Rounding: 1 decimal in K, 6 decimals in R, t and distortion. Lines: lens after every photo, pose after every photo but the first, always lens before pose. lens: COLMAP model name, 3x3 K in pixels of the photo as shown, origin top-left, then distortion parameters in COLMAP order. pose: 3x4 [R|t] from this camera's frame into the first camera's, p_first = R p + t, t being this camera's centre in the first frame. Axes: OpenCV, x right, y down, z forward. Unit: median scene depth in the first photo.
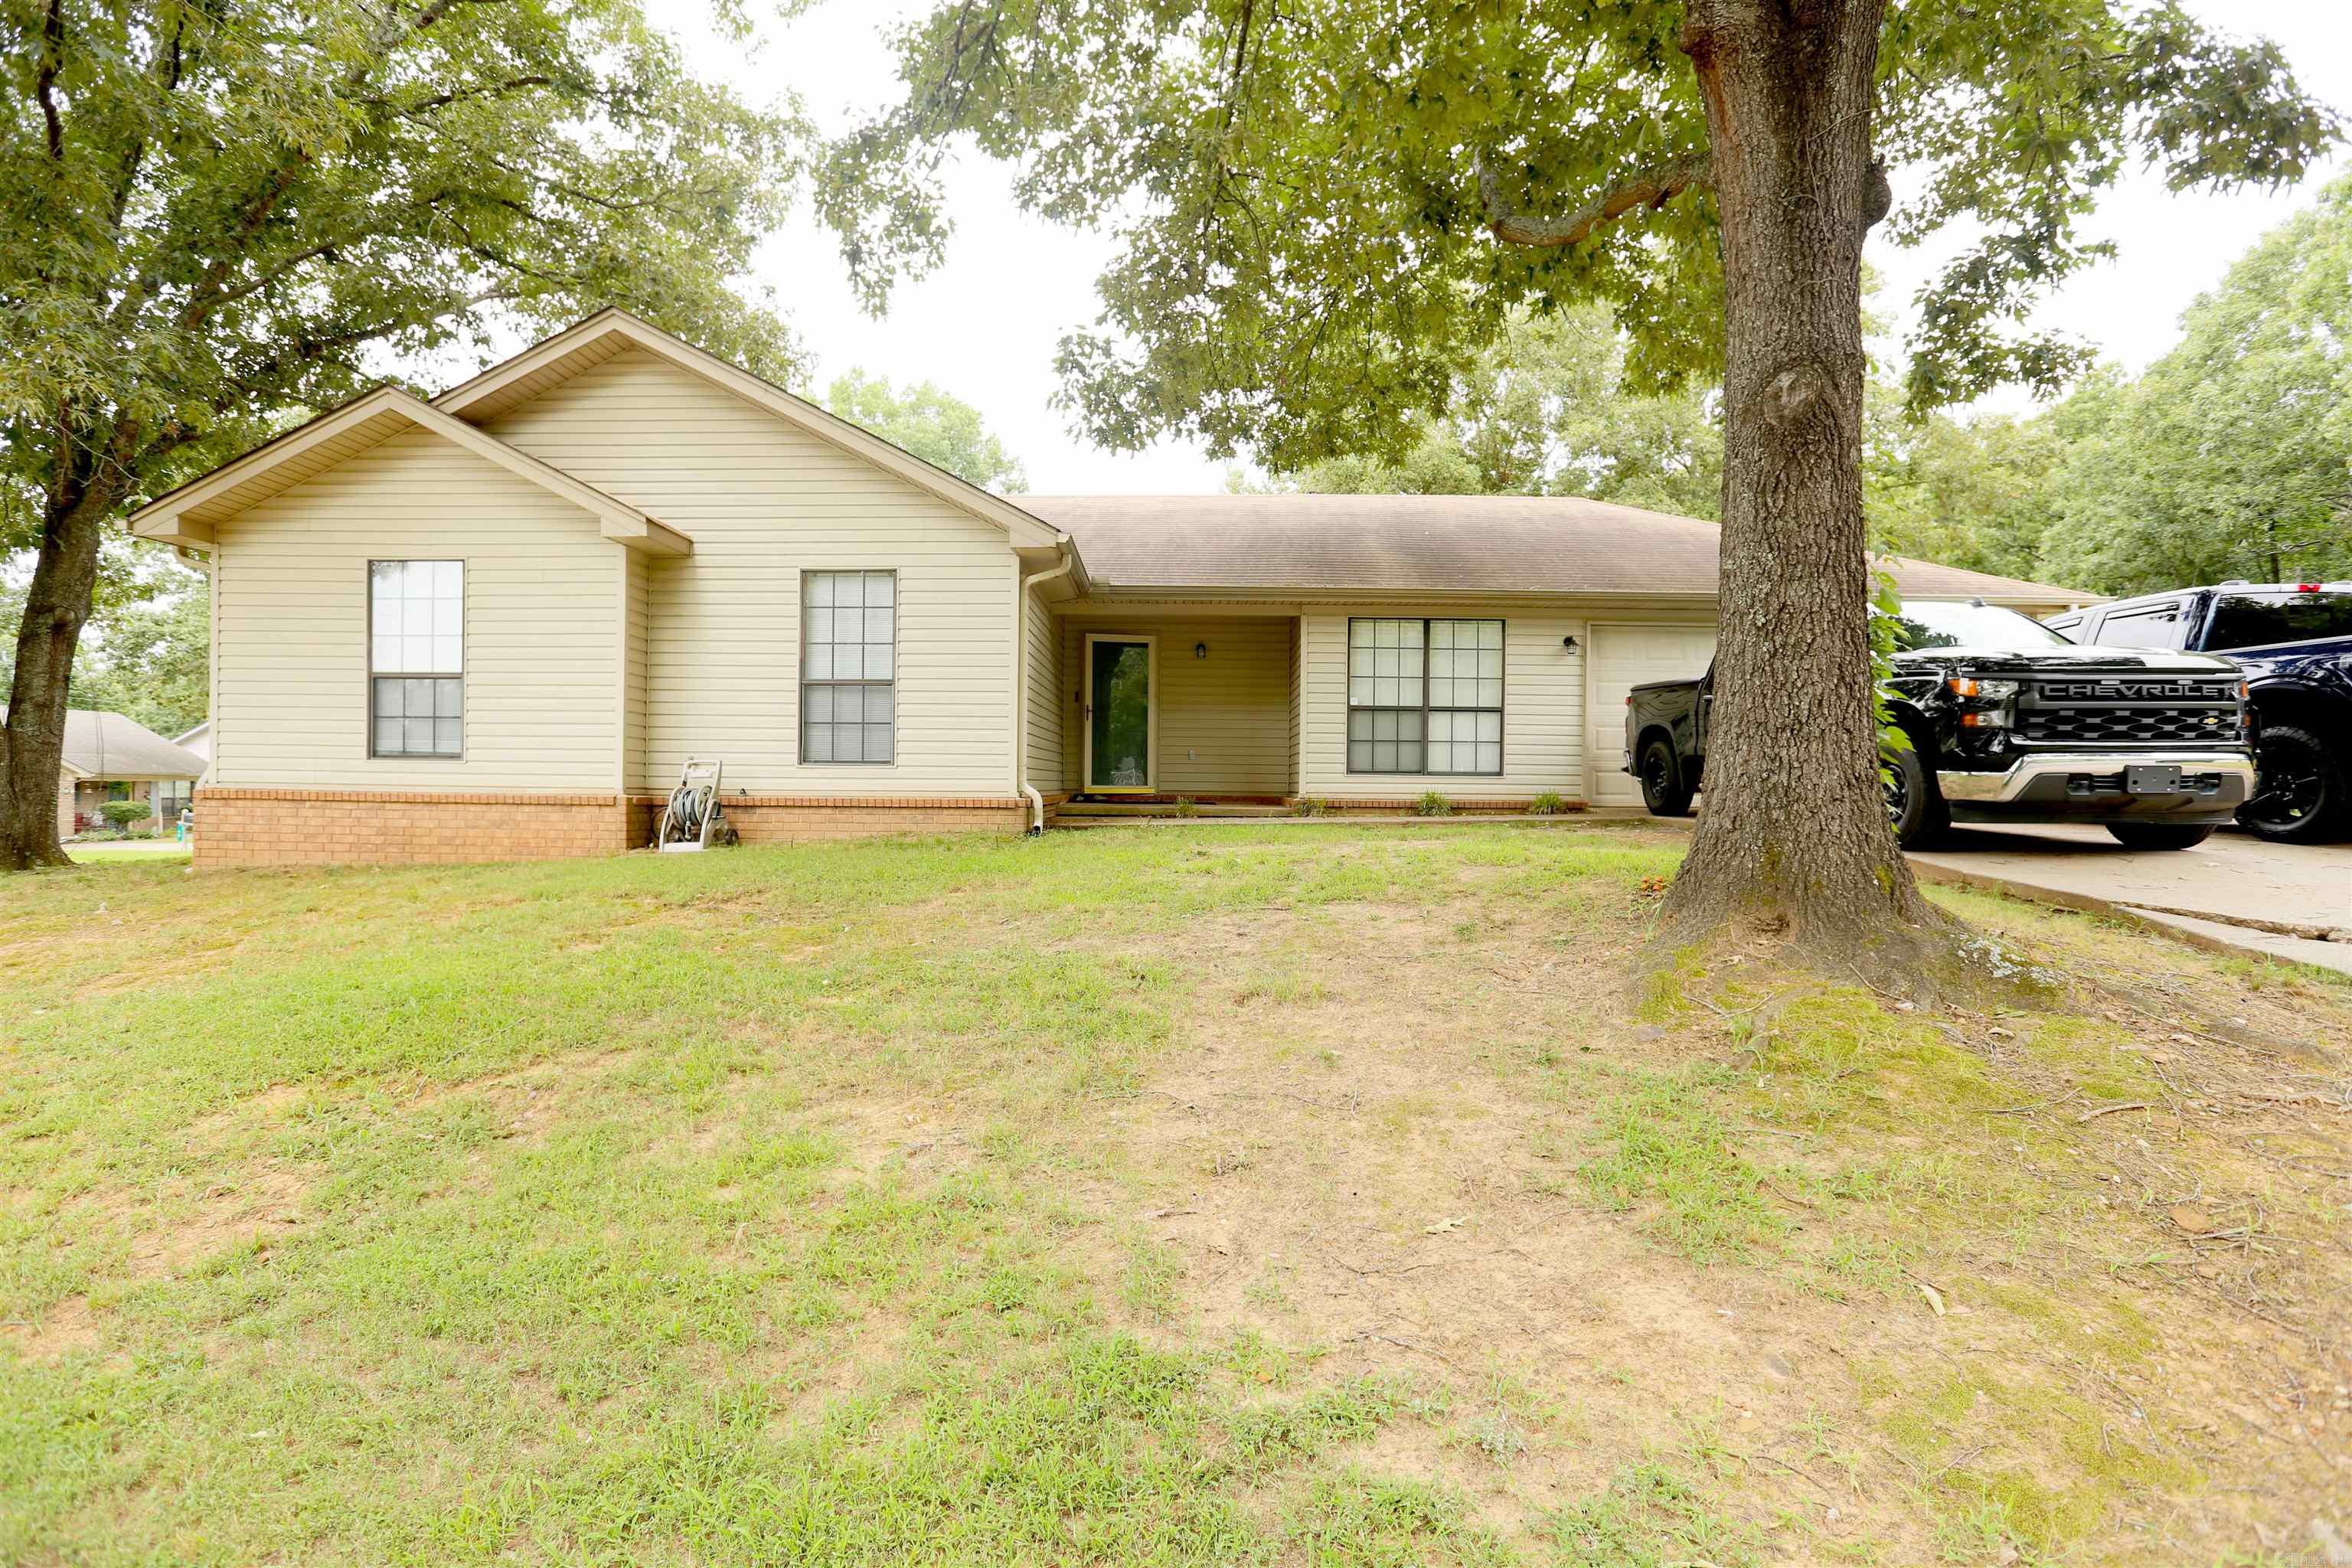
lens RADIAL K [[1072.1, 0, 1176.0], [0, 1072.1, 784.0], [0, 0, 1]] dist [-0.048155, 0.019229]
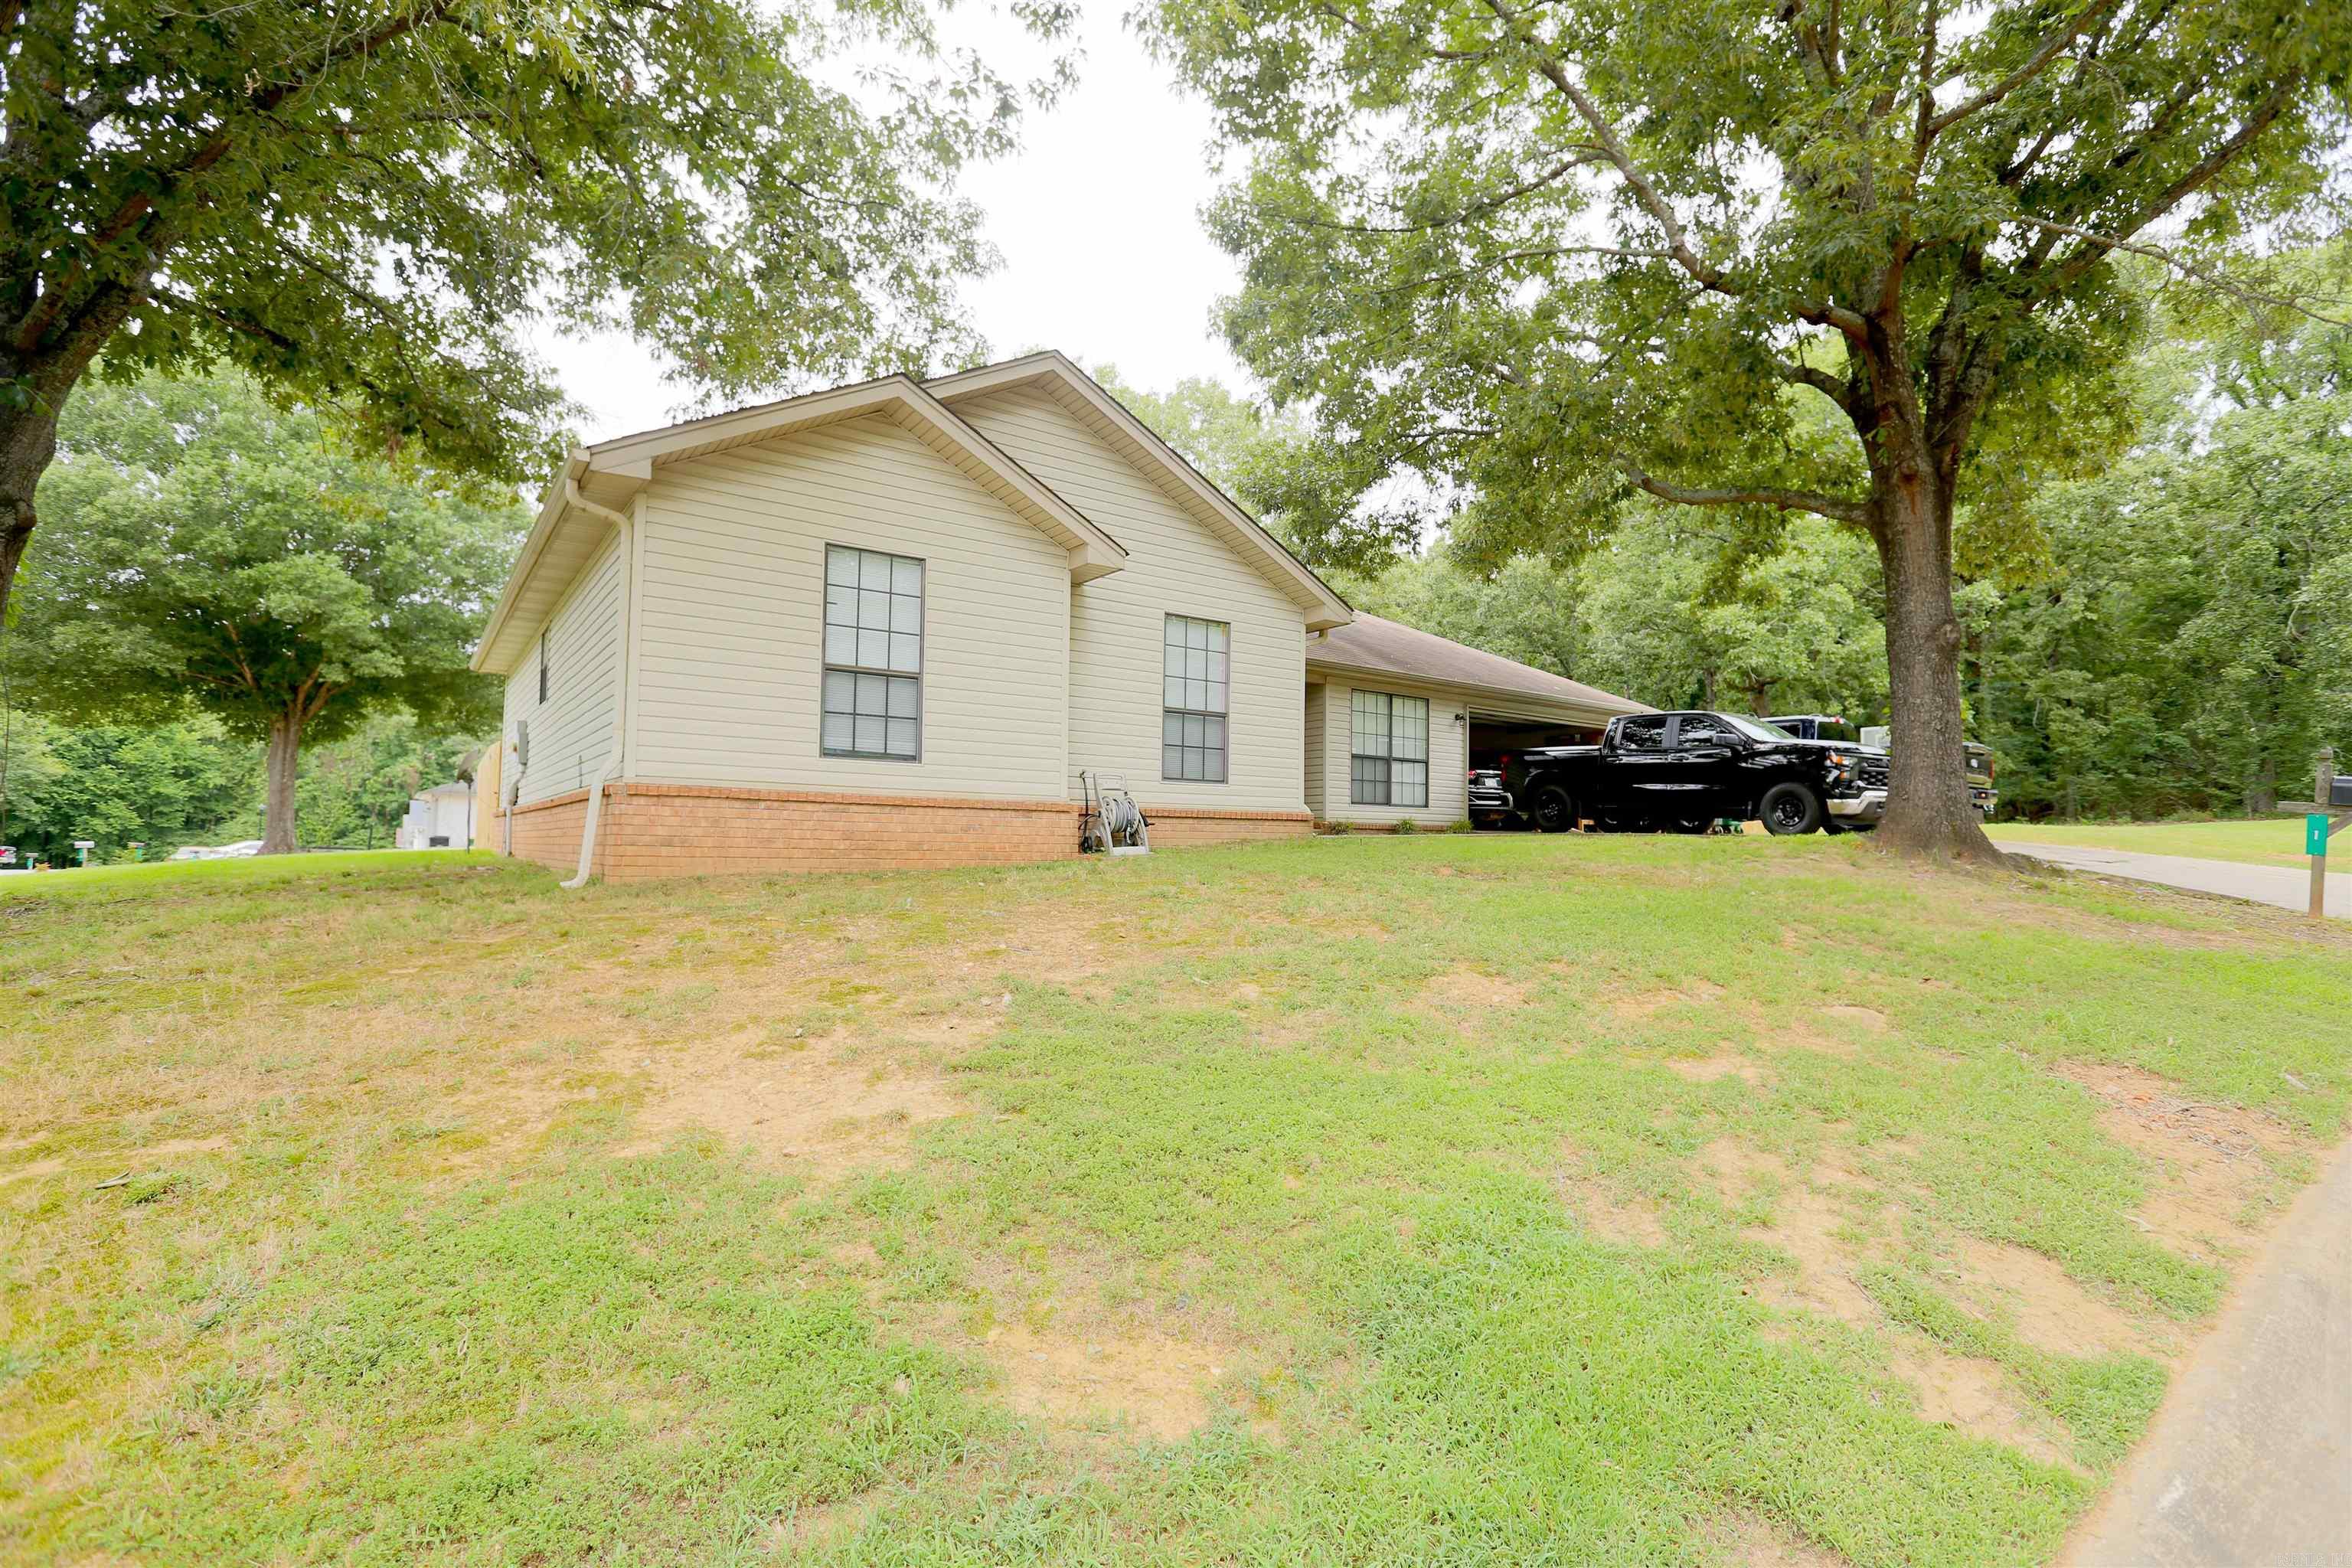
lens RADIAL K [[1072.1, 0, 1176.0], [0, 1072.1, 784.0], [0, 0, 1]] dist [-0.048155, 0.019229]
pose [[0.797242, 0.032582, 0.602780, -1.080098], [0.000632, 0.998497, -0.054807, 0.050747], [-0.603659, 0.044075, 0.796023, 0.077573]]
